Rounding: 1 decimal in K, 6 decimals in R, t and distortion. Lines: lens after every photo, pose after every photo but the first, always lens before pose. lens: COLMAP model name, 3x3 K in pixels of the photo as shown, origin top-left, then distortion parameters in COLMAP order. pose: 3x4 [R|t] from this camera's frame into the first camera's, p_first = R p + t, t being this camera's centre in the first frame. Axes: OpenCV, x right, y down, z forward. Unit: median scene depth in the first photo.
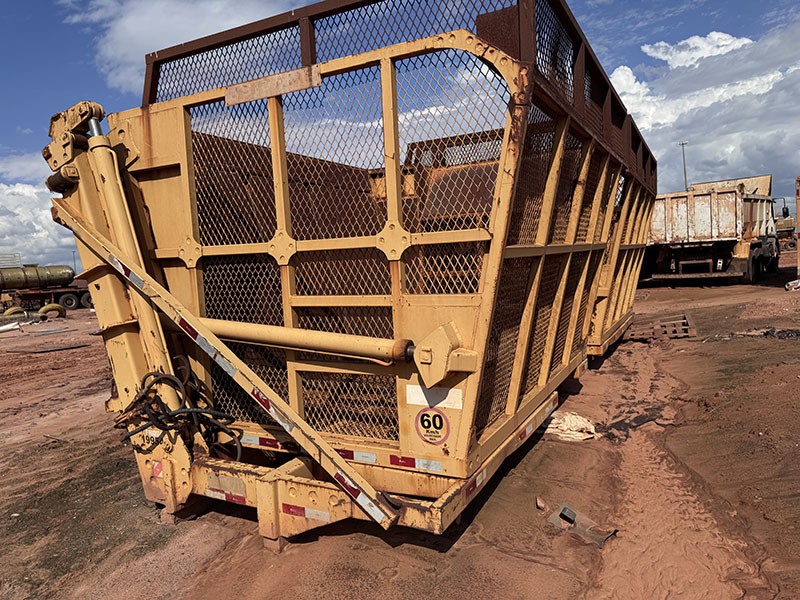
lens RADIAL K [[569.4, 0, 400.0], [0, 569.4, 300.0], [0, 0, 1]] dist [0.003434, -0.004800]
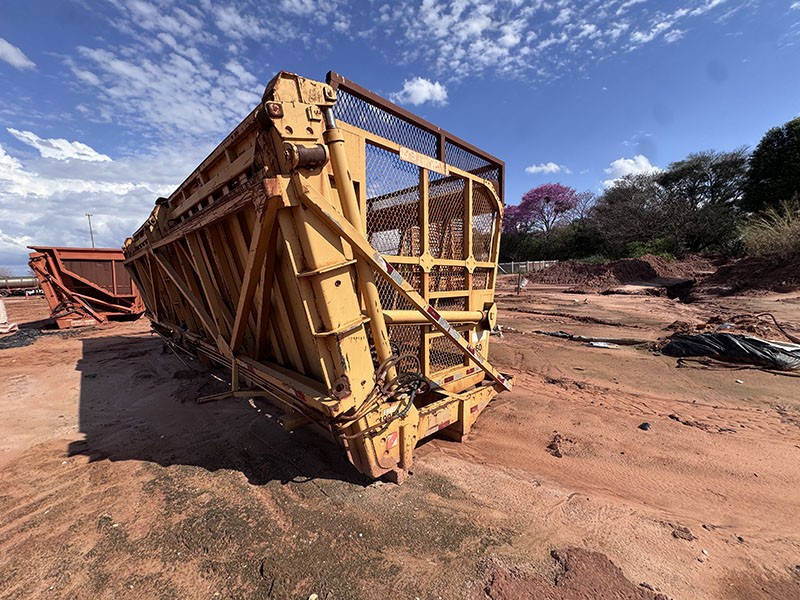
lens RADIAL K [[319.2, 0, 400.2], [0, 319.2, 297.5], [0, 0, 1]] dist [-0.003194, -0.000158]
pose [[0.308257, -0.005314, 0.951288, -1.188735], [0.068290, 0.997528, -0.016556, 0.019664], [-0.948849, 0.070067, 0.307858, 0.871733]]
